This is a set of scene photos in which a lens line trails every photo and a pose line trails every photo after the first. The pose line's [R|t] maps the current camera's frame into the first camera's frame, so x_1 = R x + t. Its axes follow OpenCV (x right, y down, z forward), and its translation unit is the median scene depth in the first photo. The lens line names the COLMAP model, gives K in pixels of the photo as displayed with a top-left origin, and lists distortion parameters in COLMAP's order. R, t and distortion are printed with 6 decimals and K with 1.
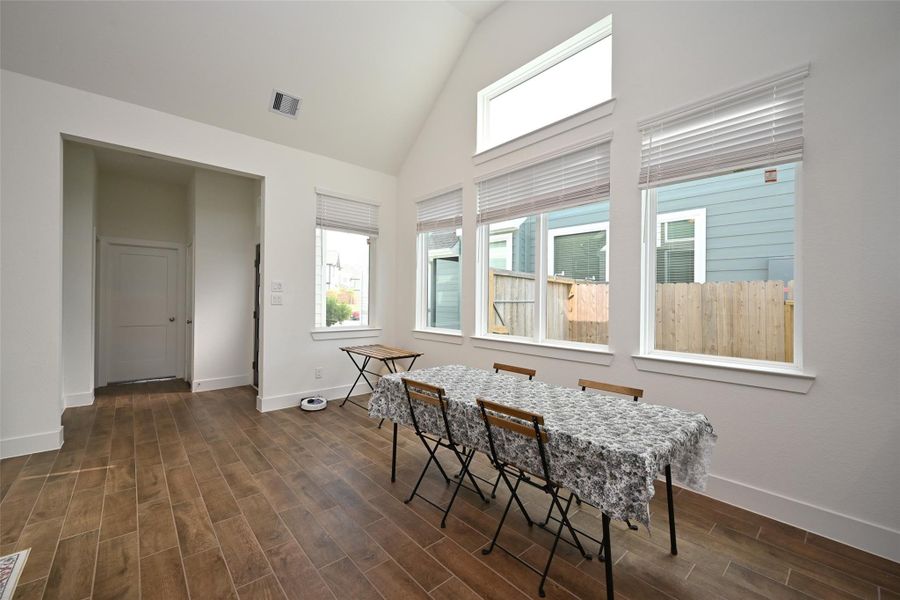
lens RADIAL K [[361.4, 0, 446.3], [0, 361.4, 300.8], [0, 0, 1]] dist [-0.002859, -0.000100]
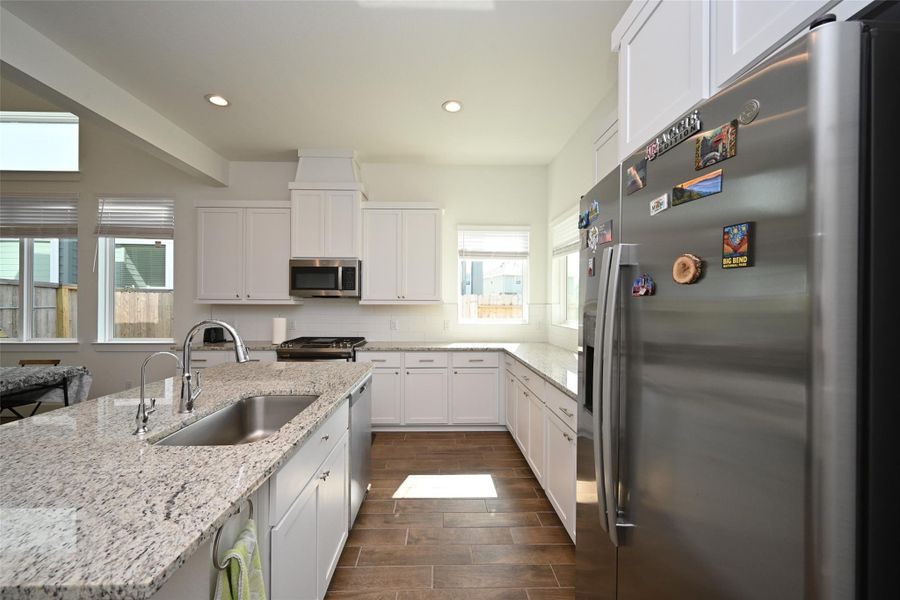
lens RADIAL K [[360.9, 0, 445.9], [0, 360.9, 304.1], [0, 0, 1]] dist [-0.001277, -0.000200]
pose [[0.636030, -0.008809, 0.771614, 0.258054], [0.002939, 0.999955, 0.008993, -0.022212], [-0.771659, -0.003452, 0.636027, -1.037791]]
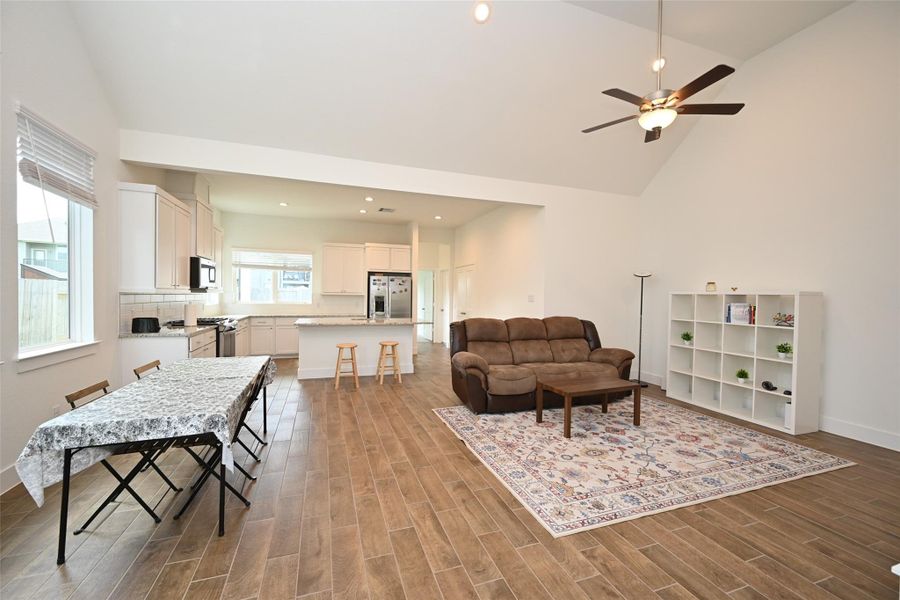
lens RADIAL K [[360.9, 0, 445.9], [0, 360.9, 304.1], [0, 0, 1]] dist [-0.001277, -0.000200]
pose [[-0.924483, -0.033454, 0.379752, -0.739506], [-0.023816, 0.999265, 0.030050, -0.038387], [-0.380478, 0.018736, -0.924600, 1.278402]]
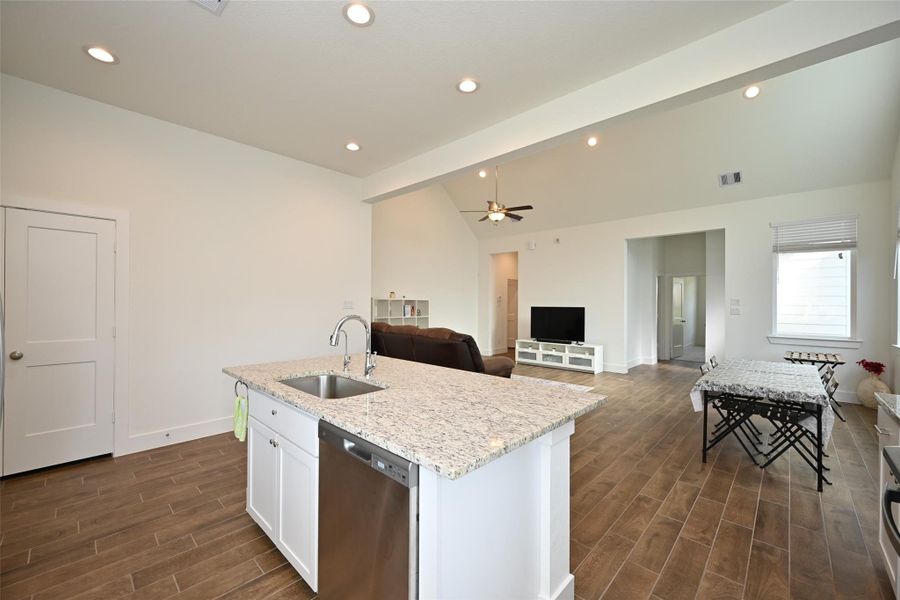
lens RADIAL K [[360.9, 0, 445.9], [0, 360.9, 304.1], [0, 0, 1]] dist [-0.001277, -0.000200]
pose [[0.090526, -0.007376, -0.995867, 1.156687], [-0.006117, 0.999950, -0.007962, -0.015291], [0.995875, 0.006812, 0.090476, -0.369846]]
